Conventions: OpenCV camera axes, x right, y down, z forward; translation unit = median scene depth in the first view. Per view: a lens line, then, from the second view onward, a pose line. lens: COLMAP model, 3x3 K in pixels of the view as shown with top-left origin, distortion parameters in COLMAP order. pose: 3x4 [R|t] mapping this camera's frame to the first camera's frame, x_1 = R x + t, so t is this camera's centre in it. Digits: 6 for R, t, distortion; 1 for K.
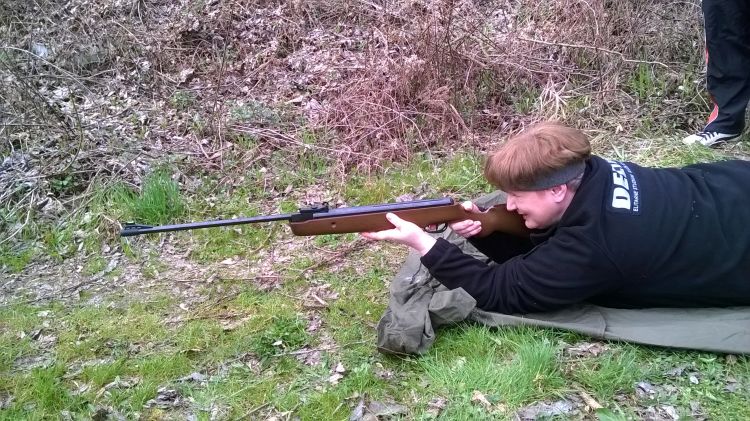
lens RADIAL K [[650.9, 0, 375.0], [0, 650.9, 210.5], [0, 0, 1]] dist [0.056007, -0.194329]
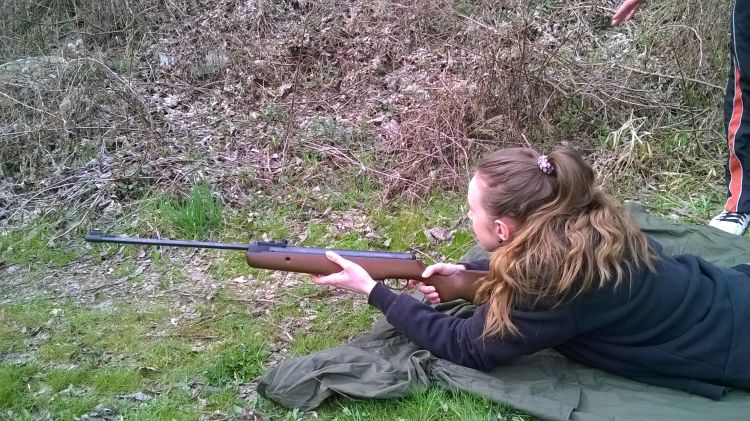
lens RADIAL K [[650.9, 0, 375.0], [0, 650.9, 210.5], [0, 0, 1]] dist [0.056007, -0.194329]
pose [[0.971669, 0.084238, -0.220825, 0.098227], [-0.089221, 0.995931, -0.012674, -0.017371], [0.218859, 0.032017, 0.975231, 0.033959]]
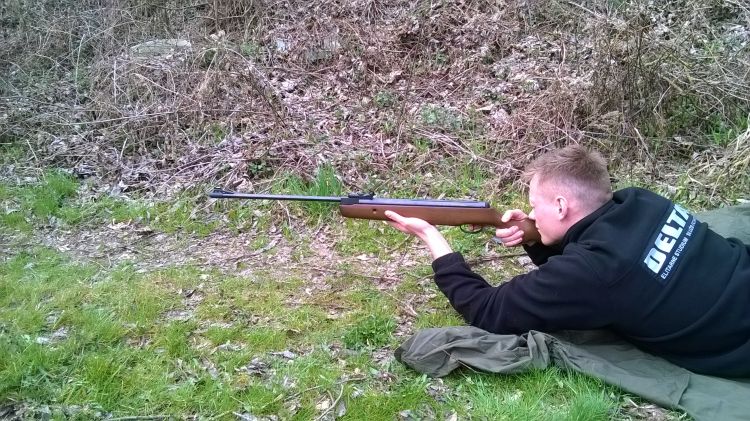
lens RADIAL K [[650.9, 0, 375.0], [0, 650.9, 210.5], [0, 0, 1]] dist [0.056007, -0.194329]
pose [[0.928641, 0.133593, -0.346090, 0.085200], [-0.130508, 0.990920, 0.032318, -0.019850], [0.347266, 0.015156, 0.937644, -0.012413]]
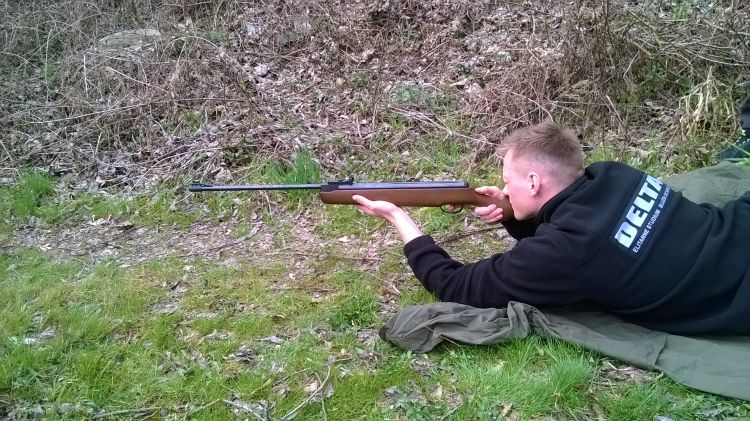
lens RADIAL K [[650.9, 0, 375.0], [0, 650.9, 210.5], [0, 0, 1]] dist [0.056007, -0.194329]
pose [[0.943559, 0.090228, -0.318676, 0.090275], [-0.074056, 0.995292, 0.062531, -0.022798], [0.322818, -0.035401, 0.945799, -0.015929]]
